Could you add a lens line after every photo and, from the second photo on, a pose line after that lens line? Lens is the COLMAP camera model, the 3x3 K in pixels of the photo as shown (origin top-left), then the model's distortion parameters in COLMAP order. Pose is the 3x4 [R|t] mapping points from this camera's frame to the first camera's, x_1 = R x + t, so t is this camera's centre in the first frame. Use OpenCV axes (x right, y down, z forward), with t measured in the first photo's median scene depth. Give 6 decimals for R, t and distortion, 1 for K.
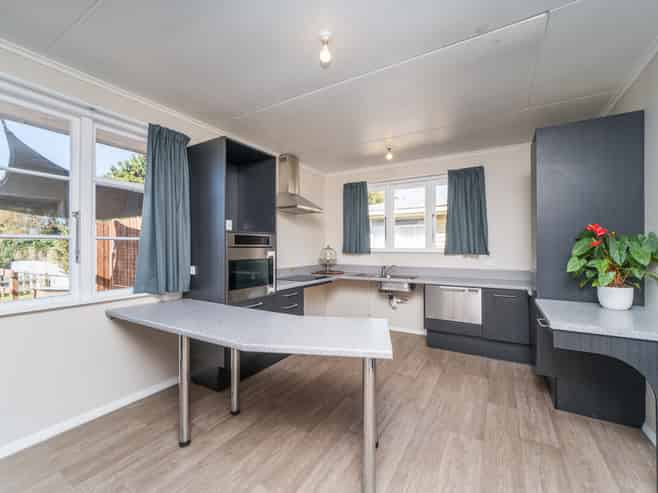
lens RADIAL K [[283.0, 0, 329.1], [0, 283.0, 244.8], [0, 0, 1]] dist [0.001426, 0.000709]
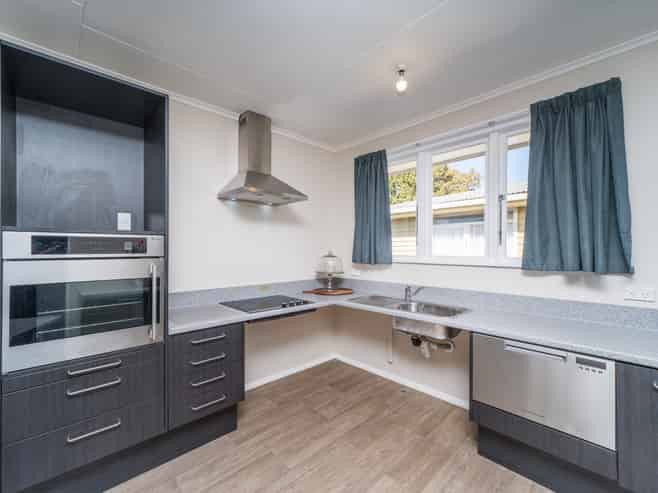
lens RADIAL K [[283.0, 0, 329.2], [0, 283.0, 250.4], [0, 0, 1]] dist [0.001426, 0.000709]
pose [[0.965426, 0.000881, -0.260674, 0.195033], [0.001925, 0.999943, 0.010508, -0.007844], [0.260668, -0.010646, 0.965370, 0.396048]]
